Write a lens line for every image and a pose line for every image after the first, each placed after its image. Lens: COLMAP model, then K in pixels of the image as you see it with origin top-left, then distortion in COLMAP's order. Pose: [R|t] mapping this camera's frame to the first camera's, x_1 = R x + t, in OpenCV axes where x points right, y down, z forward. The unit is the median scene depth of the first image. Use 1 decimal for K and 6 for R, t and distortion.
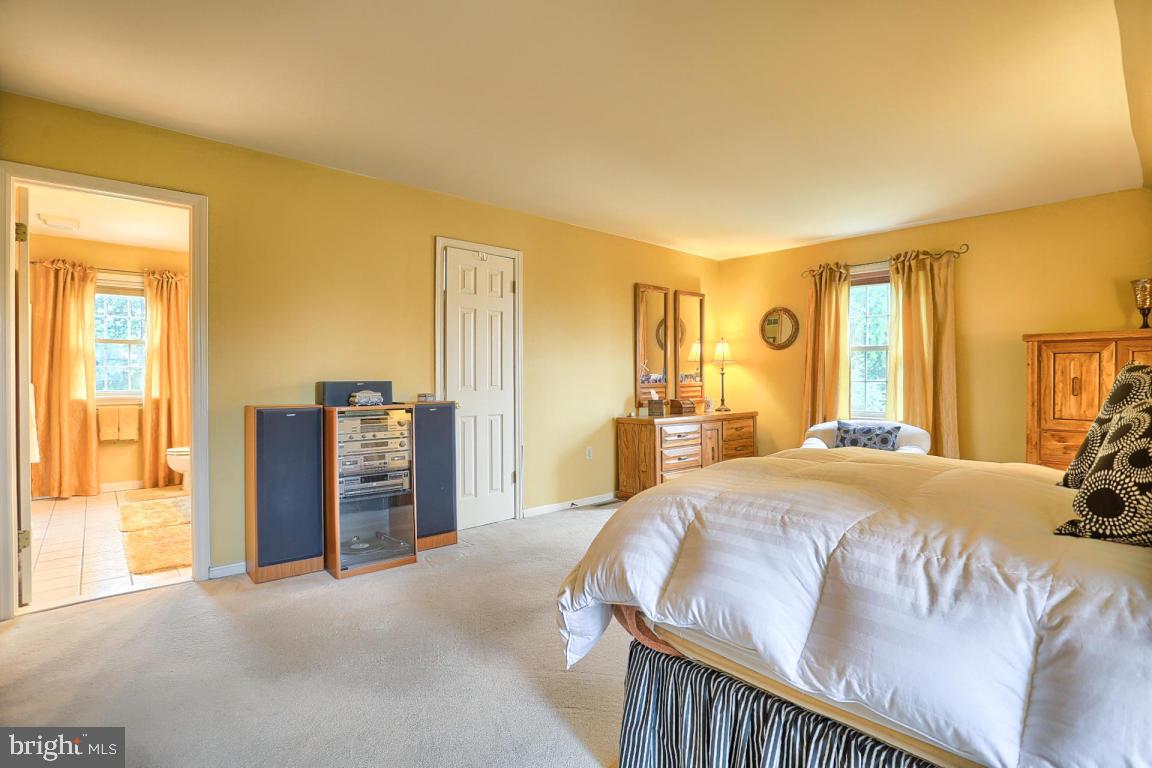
lens RADIAL K [[562.3, 0, 573.0], [0, 562.3, 383.5], [0, 0, 1]] dist [-0.073425, 0.029454]
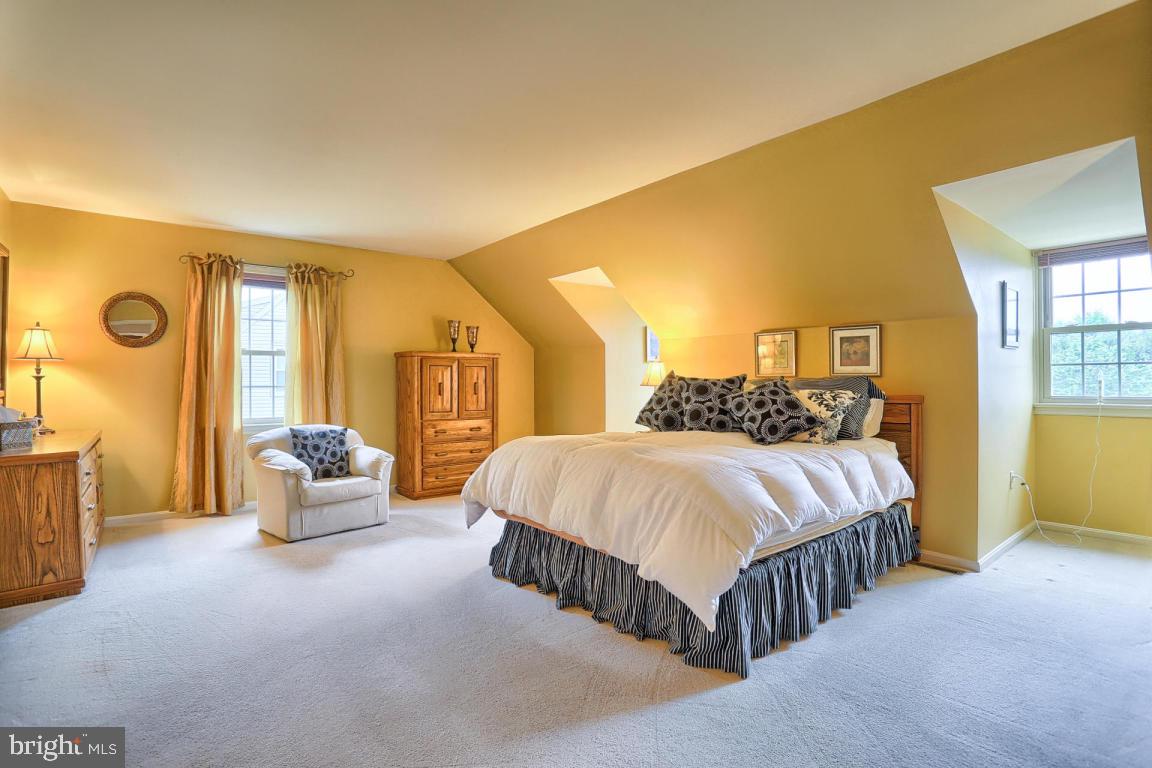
lens RADIAL K [[552.6, 0, 570.9], [0, 552.6, 383.1], [0, 0, 1]] dist [-0.059036, 0.018814]
pose [[0.053936, 0.000604, 0.998544, -0.393594], [0.013291, 0.999911, -0.001323, -0.002410], [-0.998456, 0.013343, 0.053924, 0.421831]]
